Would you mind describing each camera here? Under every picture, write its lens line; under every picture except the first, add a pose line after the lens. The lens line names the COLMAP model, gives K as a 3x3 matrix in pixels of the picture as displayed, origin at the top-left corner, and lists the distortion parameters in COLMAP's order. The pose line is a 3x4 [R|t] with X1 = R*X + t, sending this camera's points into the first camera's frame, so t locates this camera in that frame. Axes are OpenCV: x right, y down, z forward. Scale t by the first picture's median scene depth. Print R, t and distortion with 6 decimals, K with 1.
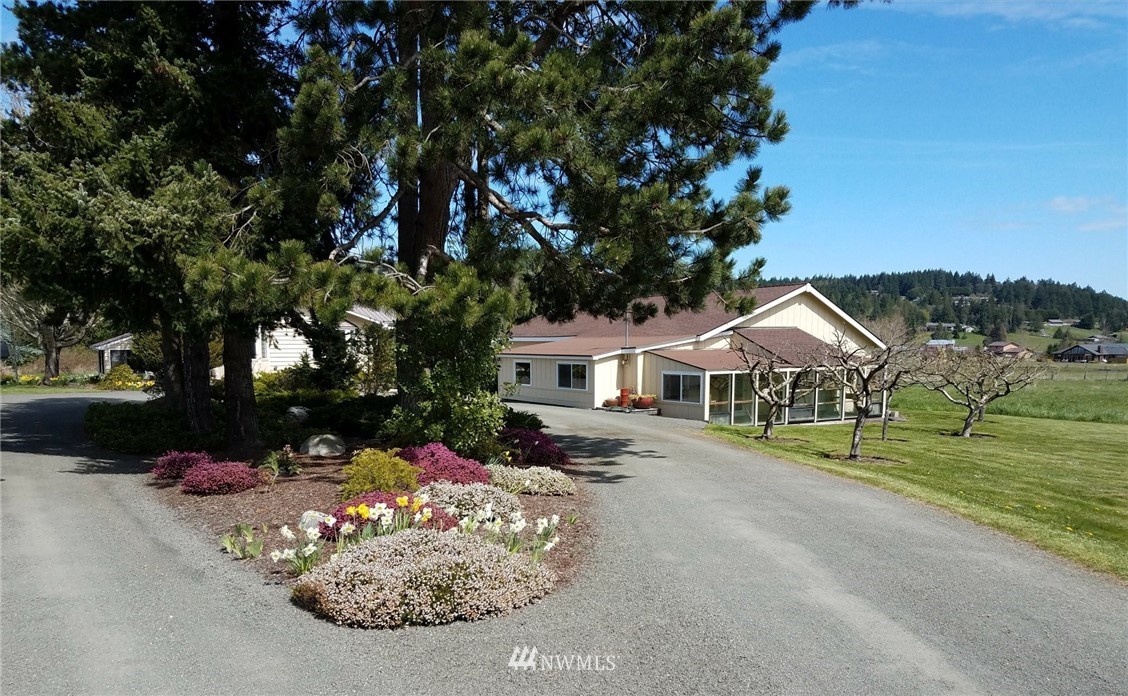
lens RADIAL K [[505.4, 0, 564.0], [0, 505.4, 348.0], [0, 0, 1]] dist [-0.000215, -0.000018]
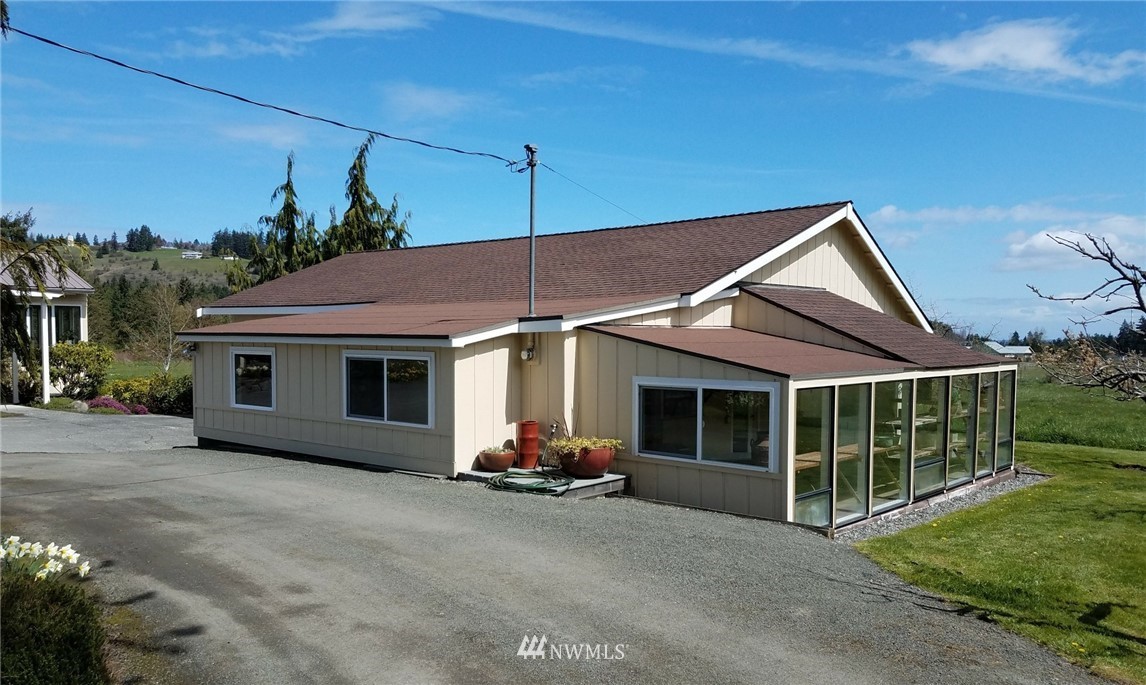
lens RADIAL K [[805.4, 0, 573.0], [0, 805.4, 342.5], [0, 0, 1]] dist [0.005802, 0.000959]
pose [[0.957245, 0.013103, 0.288983, -0.028777], [-0.016420, 0.999824, 0.009056, 0.012654], [-0.288813, -0.013414, 0.957292, 0.389590]]
